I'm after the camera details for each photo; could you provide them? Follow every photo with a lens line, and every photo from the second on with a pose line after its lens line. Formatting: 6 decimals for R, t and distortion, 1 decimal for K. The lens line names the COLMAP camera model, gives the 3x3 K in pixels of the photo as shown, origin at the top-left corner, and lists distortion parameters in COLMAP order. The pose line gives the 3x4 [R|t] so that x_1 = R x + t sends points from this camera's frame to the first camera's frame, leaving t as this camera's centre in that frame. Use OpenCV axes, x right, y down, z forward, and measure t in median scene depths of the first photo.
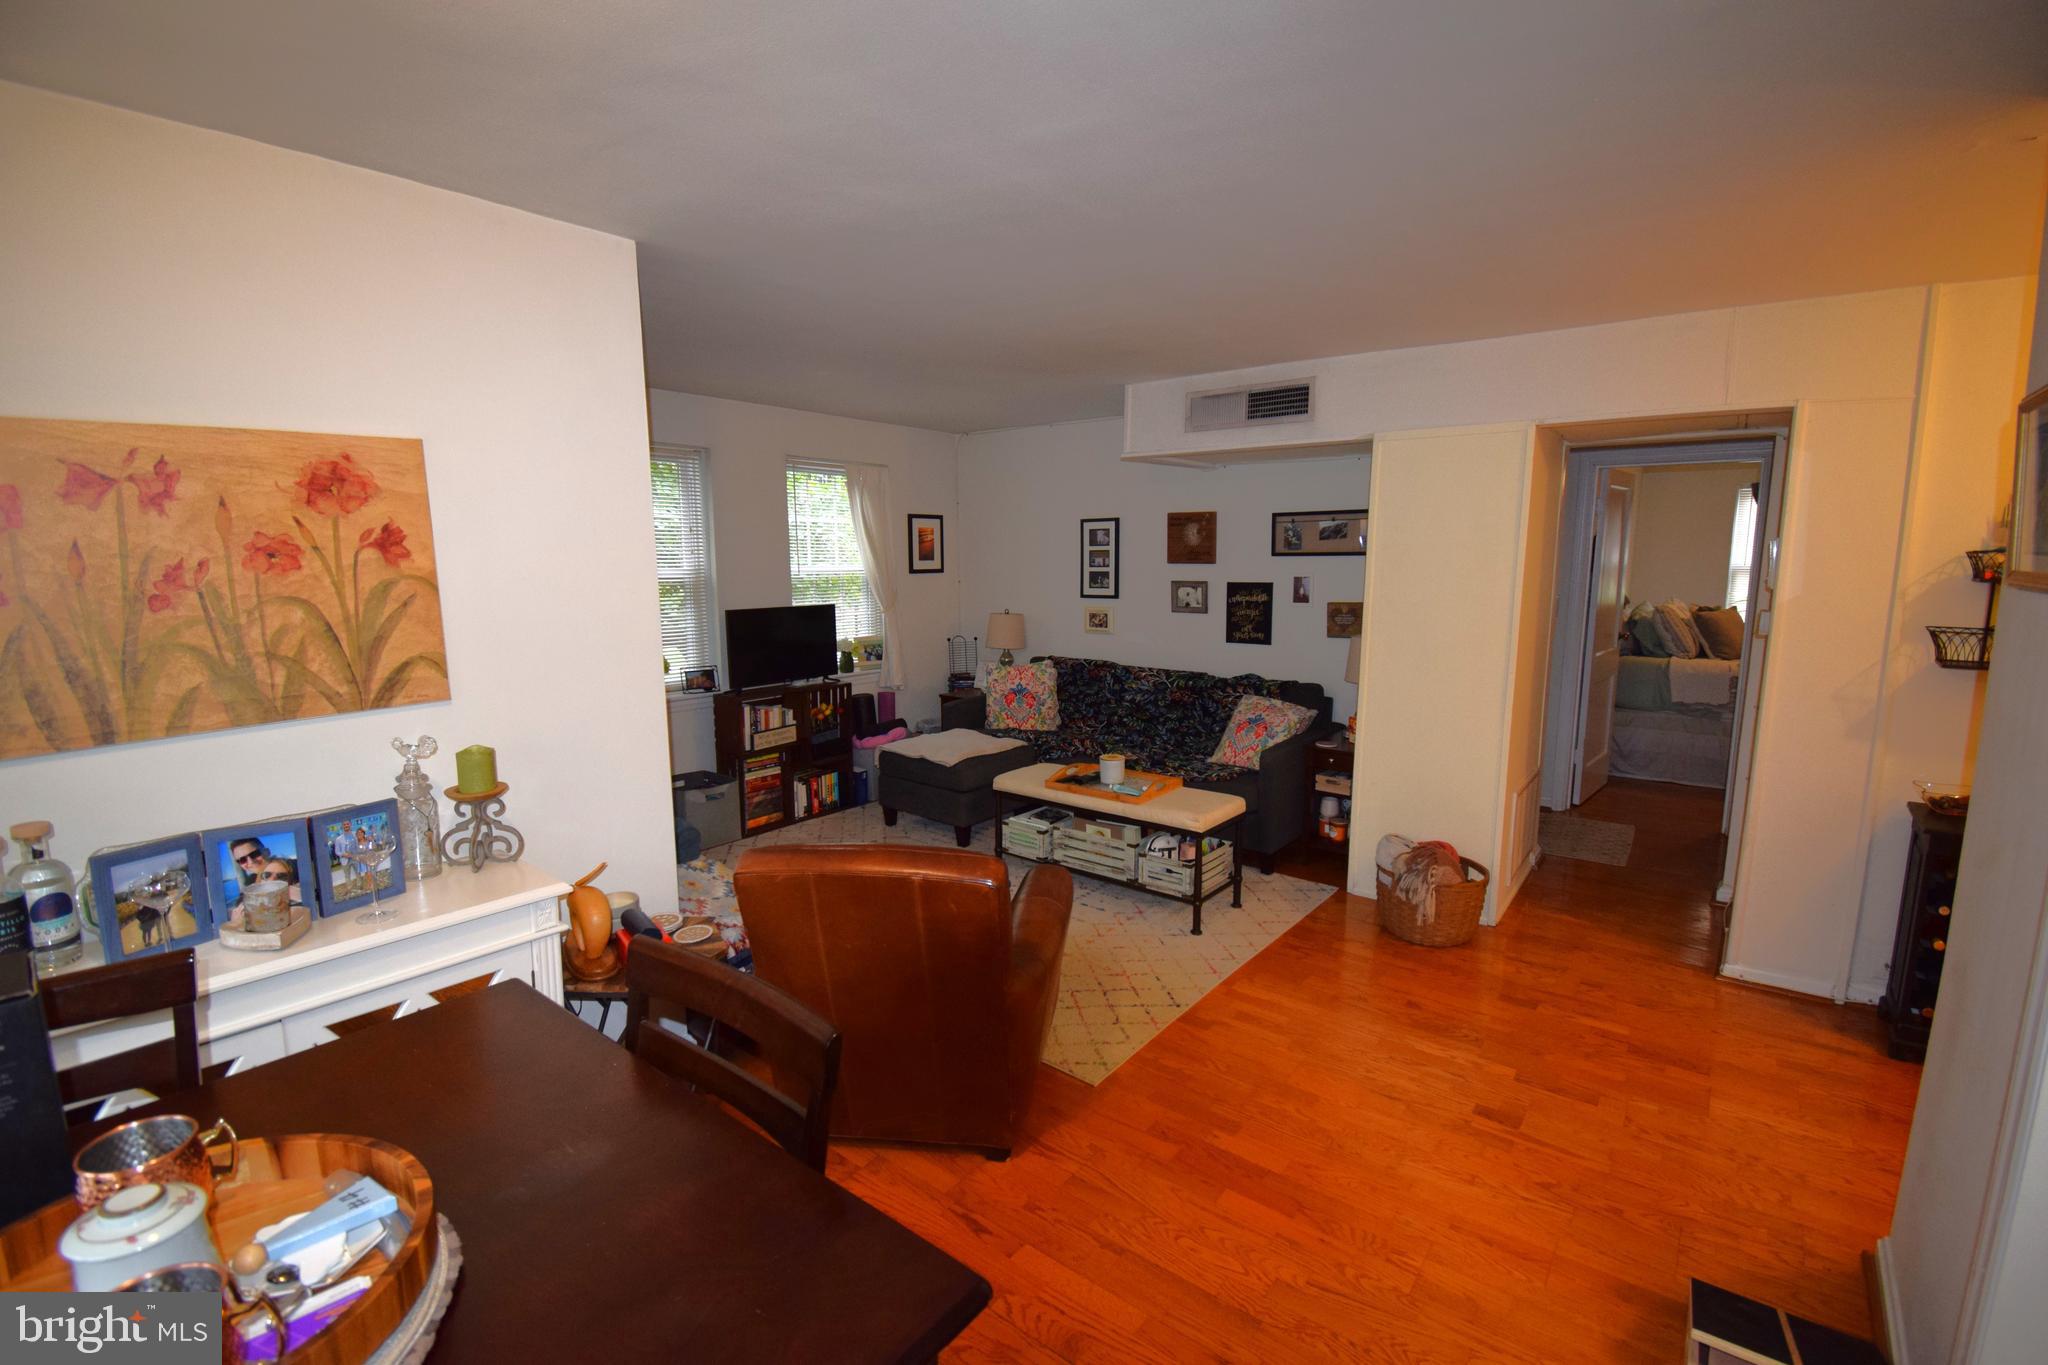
lens RADIAL K [[899.4, 0, 1035.6], [0, 899.4, 691.8], [0, 0, 1]] dist [-0.010369, -0.005092]
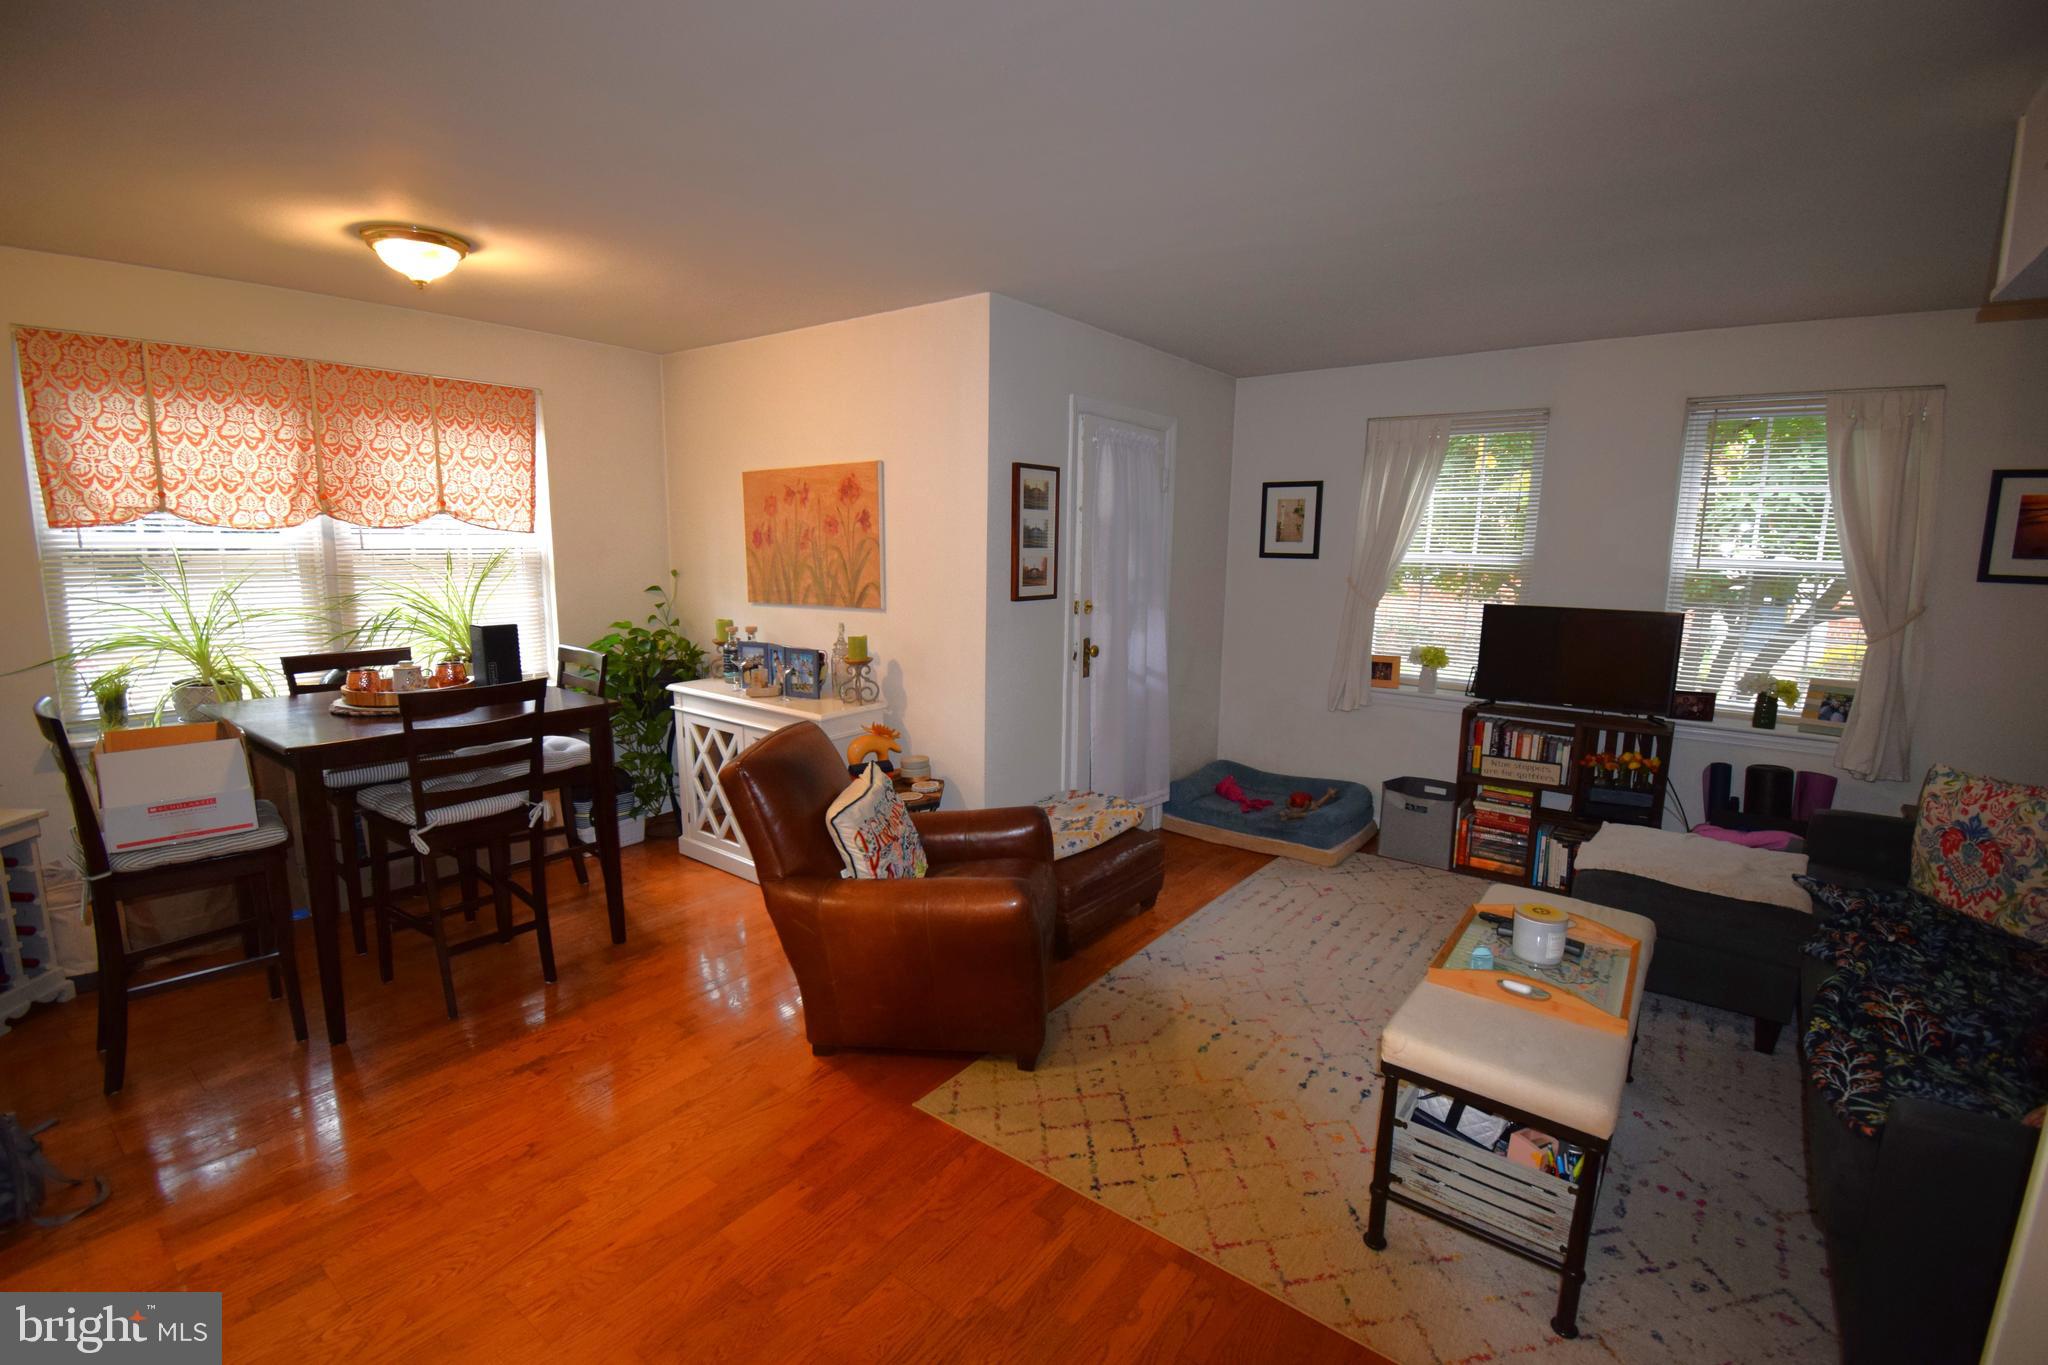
lens RADIAL K [[899.4, 0, 1026.6], [0, 899.4, 676.8], [0, 0, 1]] dist [-0.010369, -0.005092]
pose [[0.017731, 0.153607, -0.987973, 1.146595], [-0.169185, 0.974340, 0.148451, -0.177972], [0.985425, 0.164518, 0.043264, 1.273188]]
